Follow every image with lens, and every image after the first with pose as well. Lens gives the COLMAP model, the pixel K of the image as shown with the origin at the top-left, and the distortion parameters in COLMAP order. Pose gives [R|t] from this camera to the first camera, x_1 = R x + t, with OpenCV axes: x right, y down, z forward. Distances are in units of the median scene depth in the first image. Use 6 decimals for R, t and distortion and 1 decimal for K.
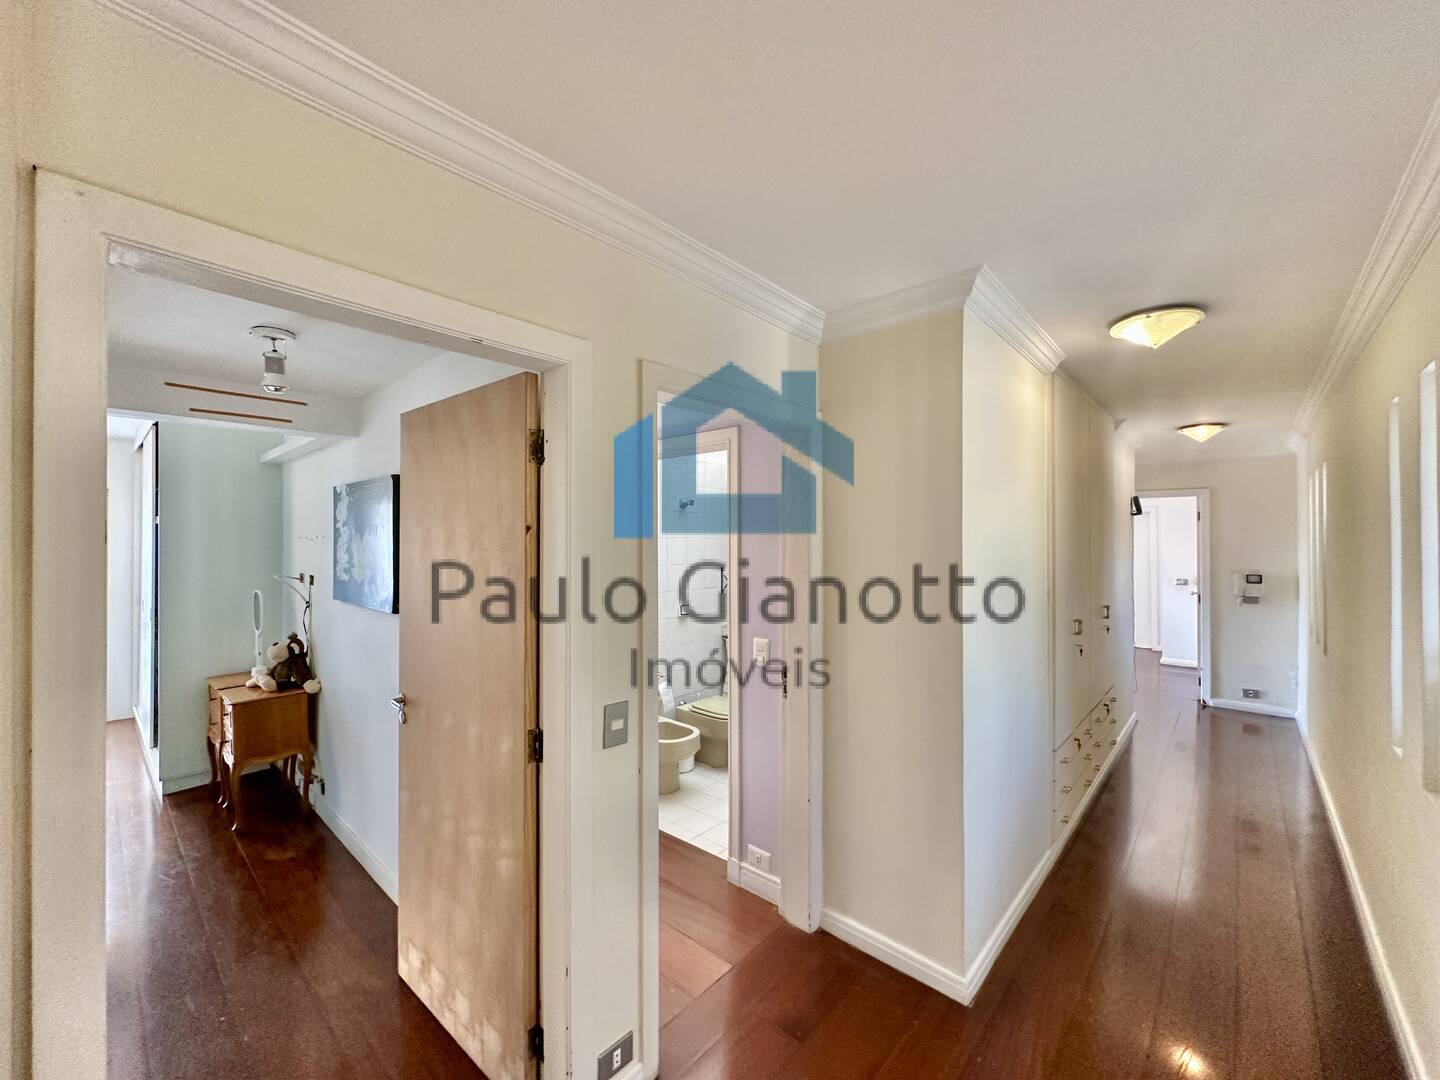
lens RADIAL K [[579.4, 0, 727.5], [0, 579.4, 527.2], [0, 0, 1]] dist [-0.006507, 0.001112]
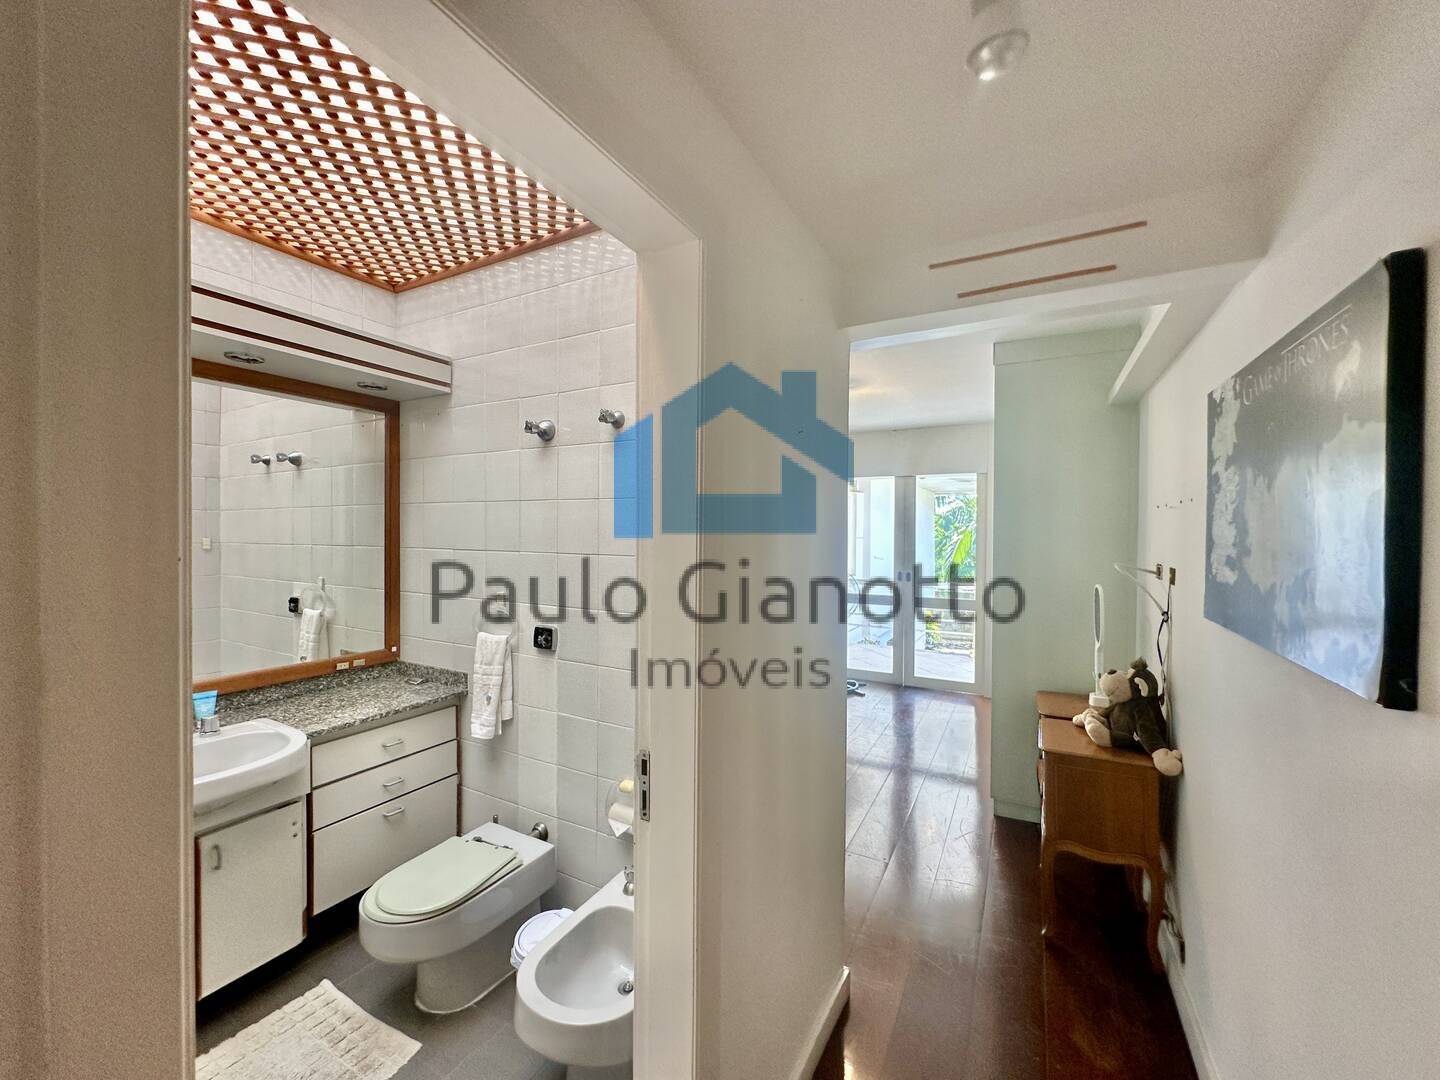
lens RADIAL K [[579.4, 0, 711.2], [0, 579.4, 549.3], [0, 0, 1]] dist [-0.006507, 0.001112]
pose [[0.227407, 0.032443, -0.973259, -0.271447], [0.019371, 0.999096, 0.037830, 0.034689], [0.973607, -0.027456, 0.226573, 0.434890]]
